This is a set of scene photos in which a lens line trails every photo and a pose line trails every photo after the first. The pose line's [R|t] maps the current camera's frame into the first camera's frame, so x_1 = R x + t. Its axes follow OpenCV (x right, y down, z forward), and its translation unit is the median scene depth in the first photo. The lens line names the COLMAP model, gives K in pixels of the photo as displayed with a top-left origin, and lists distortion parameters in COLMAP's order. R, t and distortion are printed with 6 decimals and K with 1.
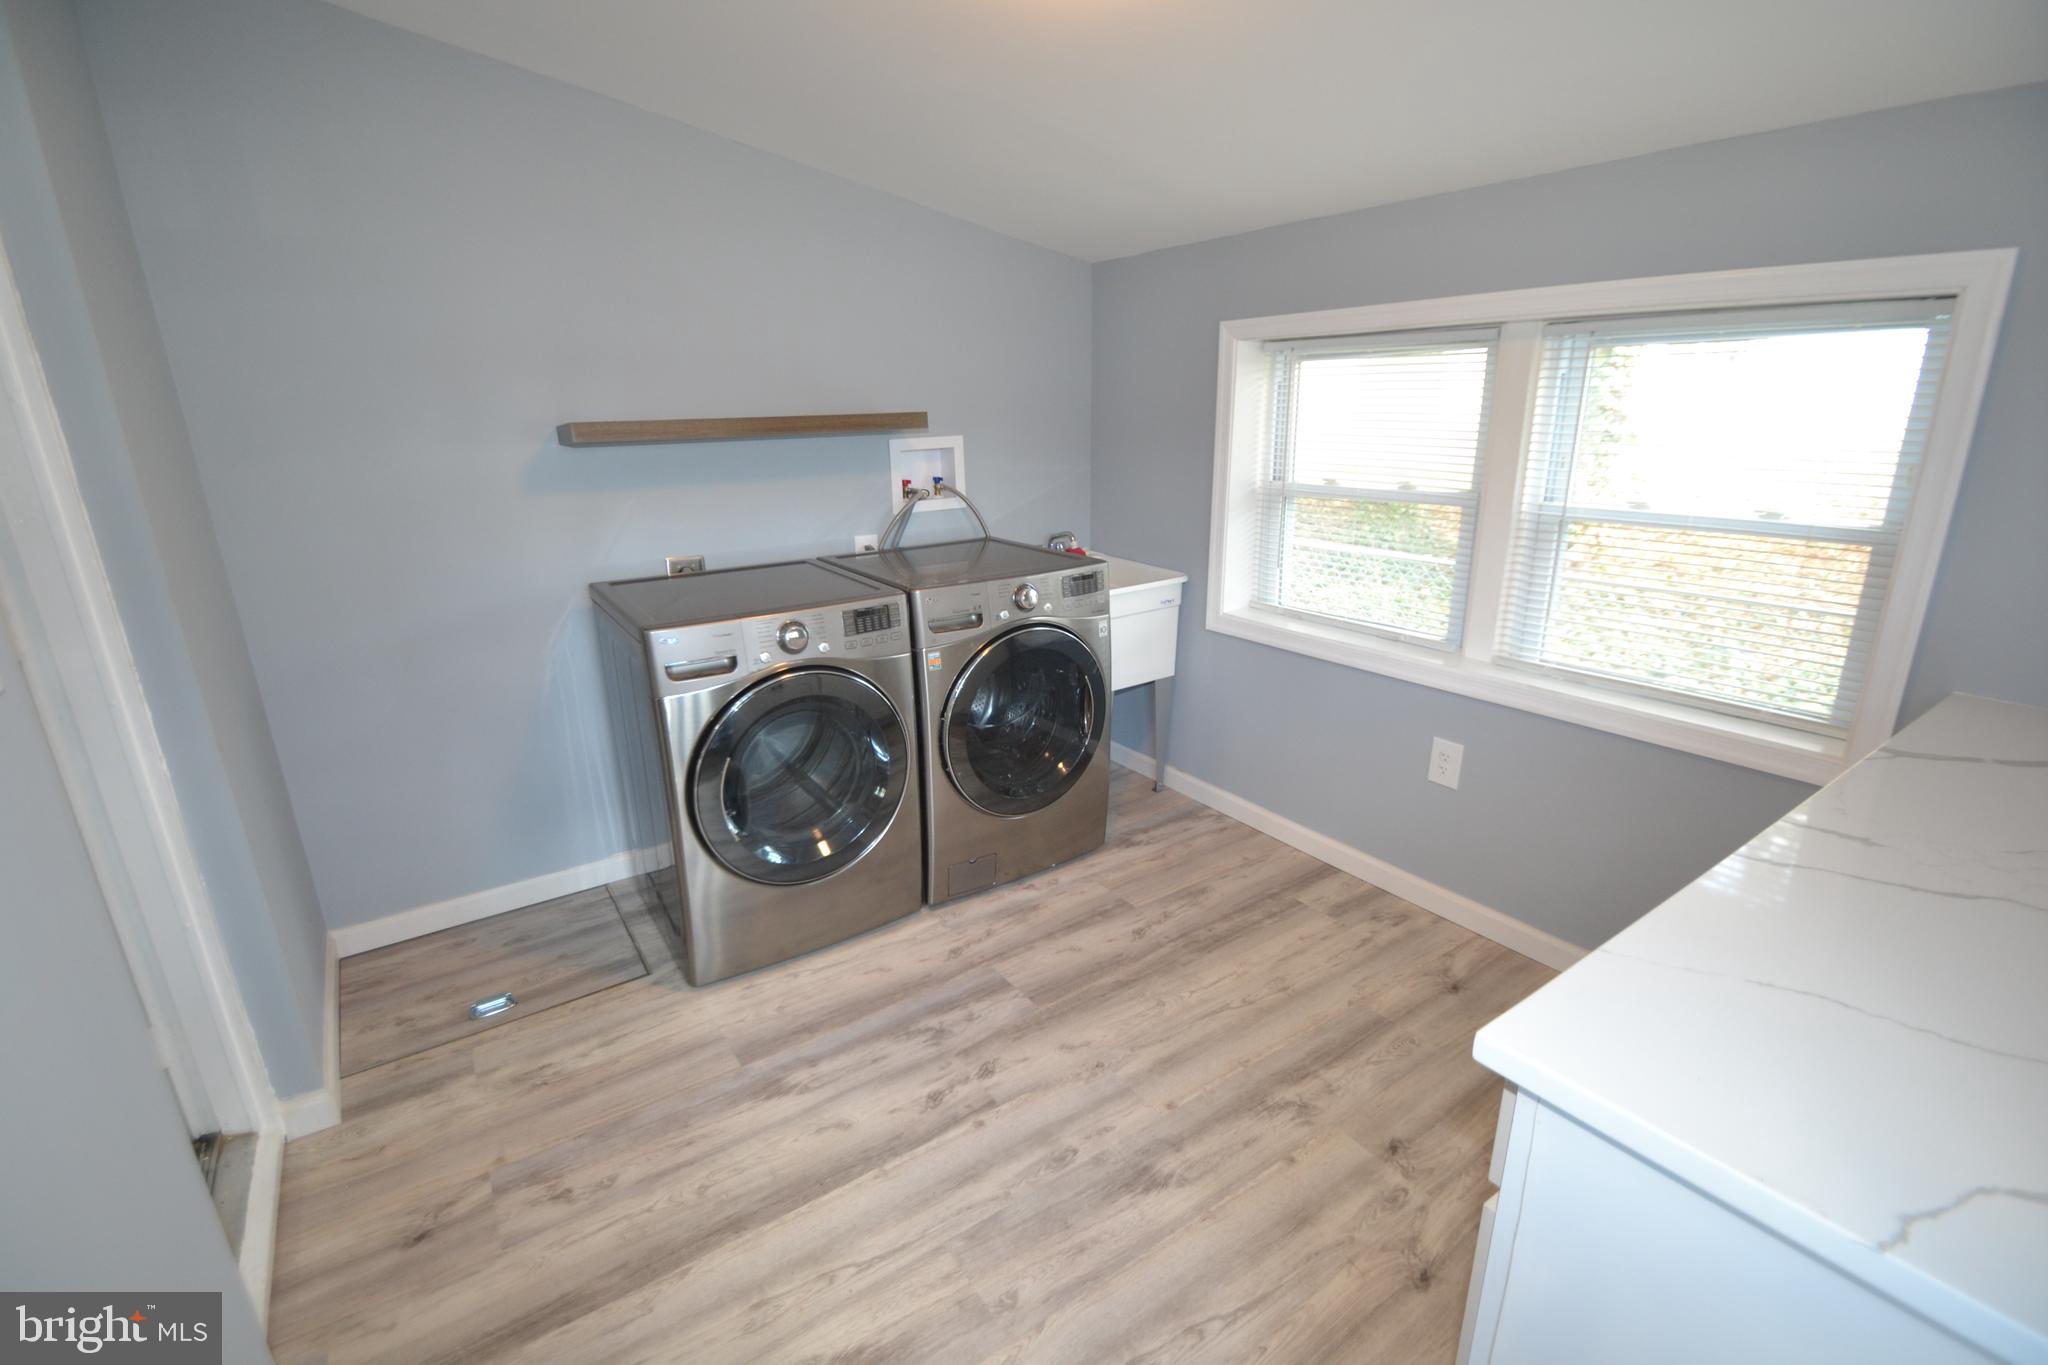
lens RADIAL K [[911.4, 0, 996.2], [0, 911.4, 687.3], [0, 0, 1]] dist [0.016061, -0.018382]
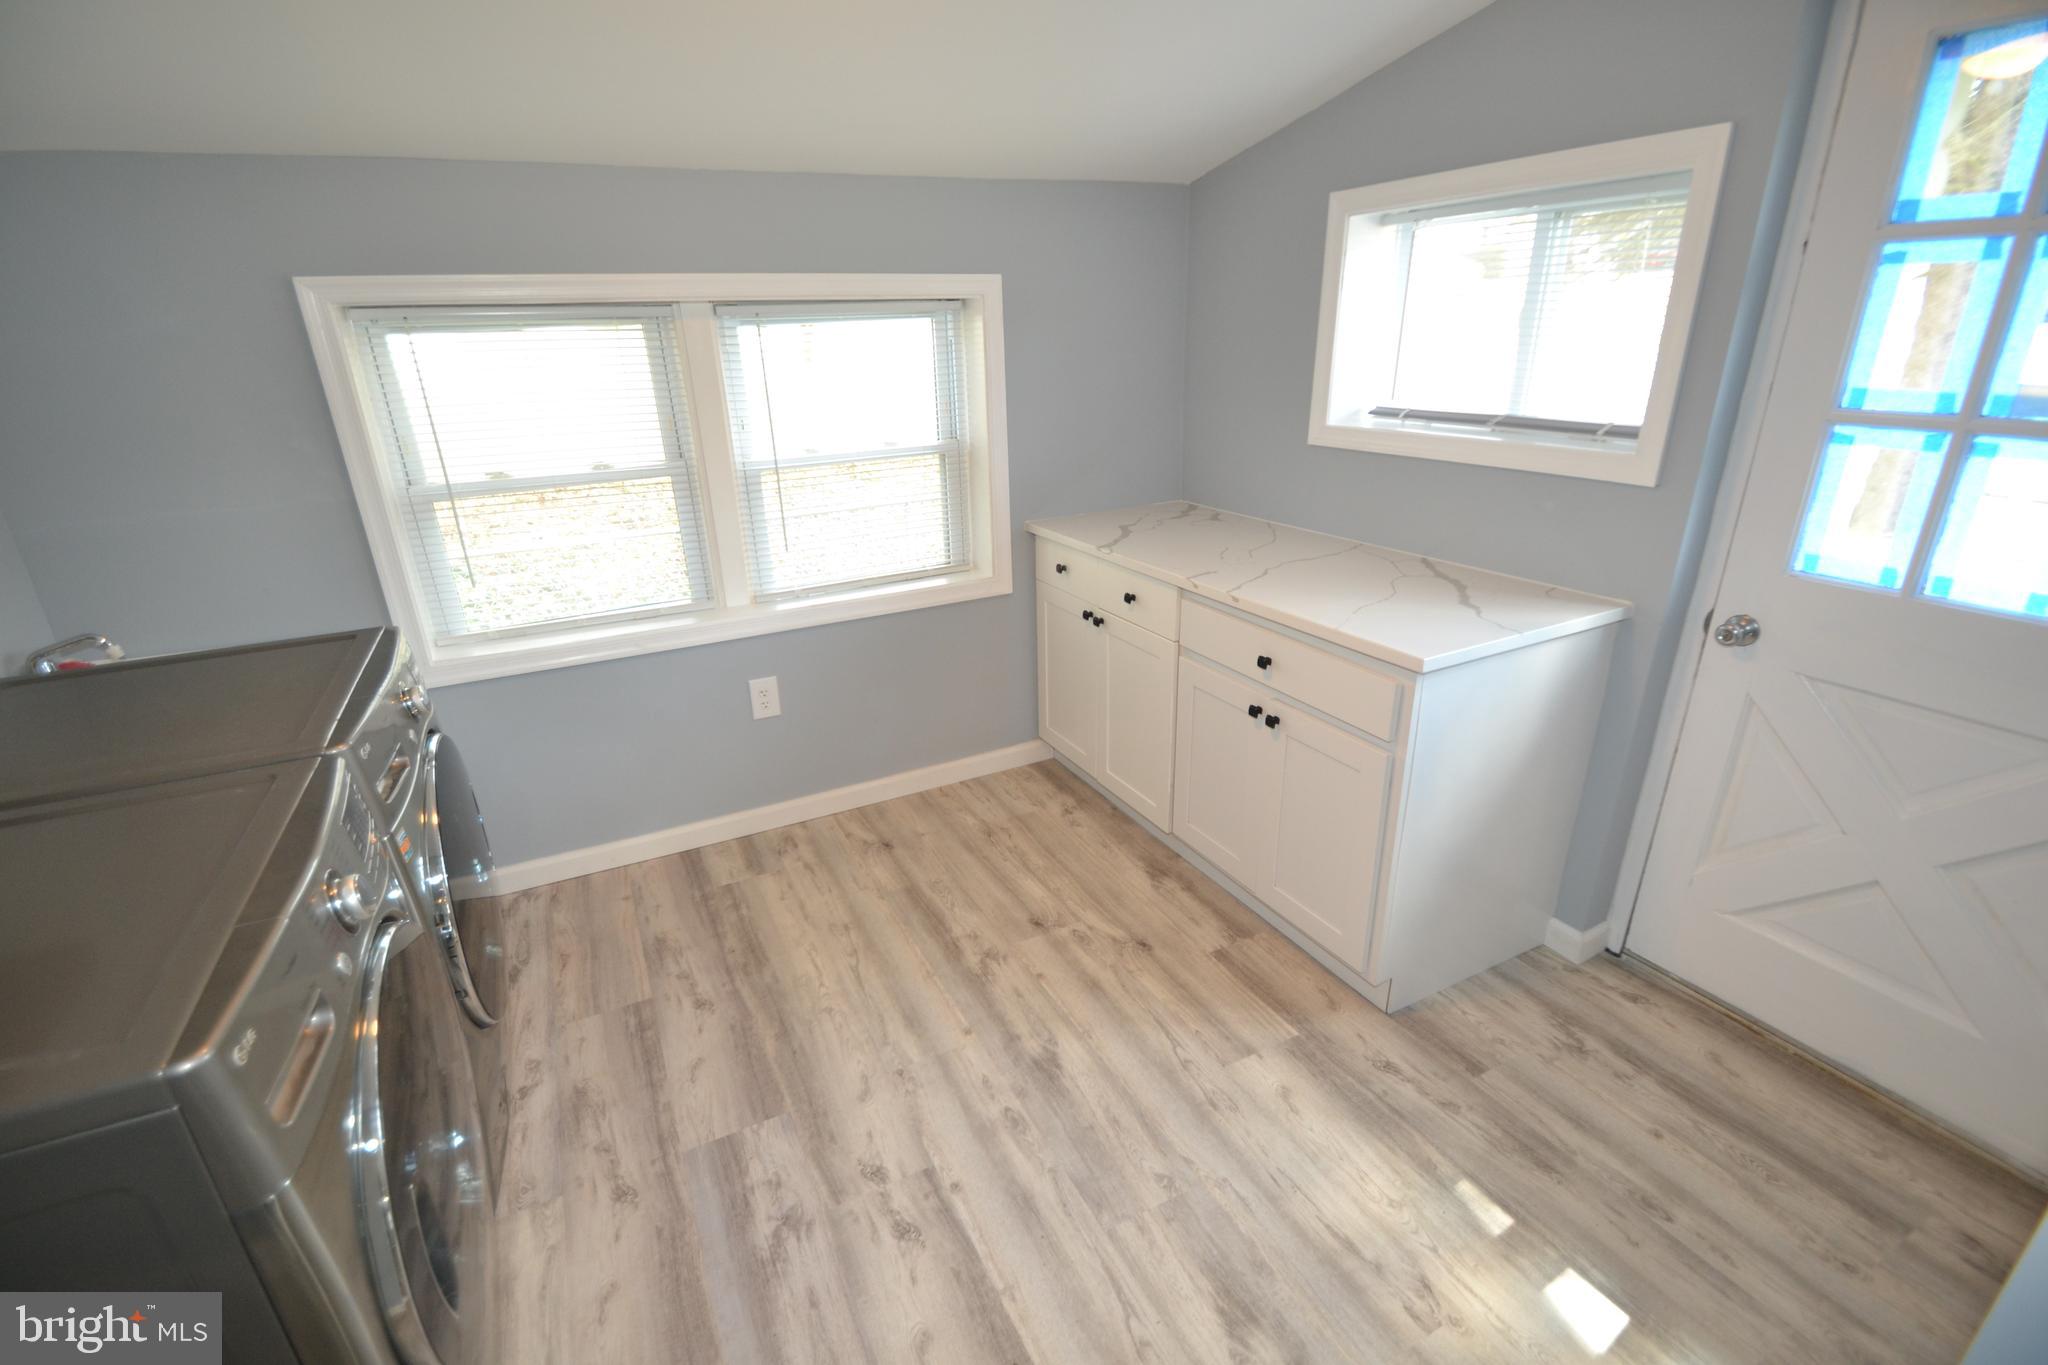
lens RADIAL K [[901.4, 0, 1016.3], [0, 901.4, 679.6], [0, 0, 1]] dist [0.016706, -0.017358]
pose [[0.128023, -0.340842, 0.931363, -0.628673], [0.324528, 0.901788, 0.285410, -0.195106], [-0.937172, 0.265715, 0.226062, 0.571311]]
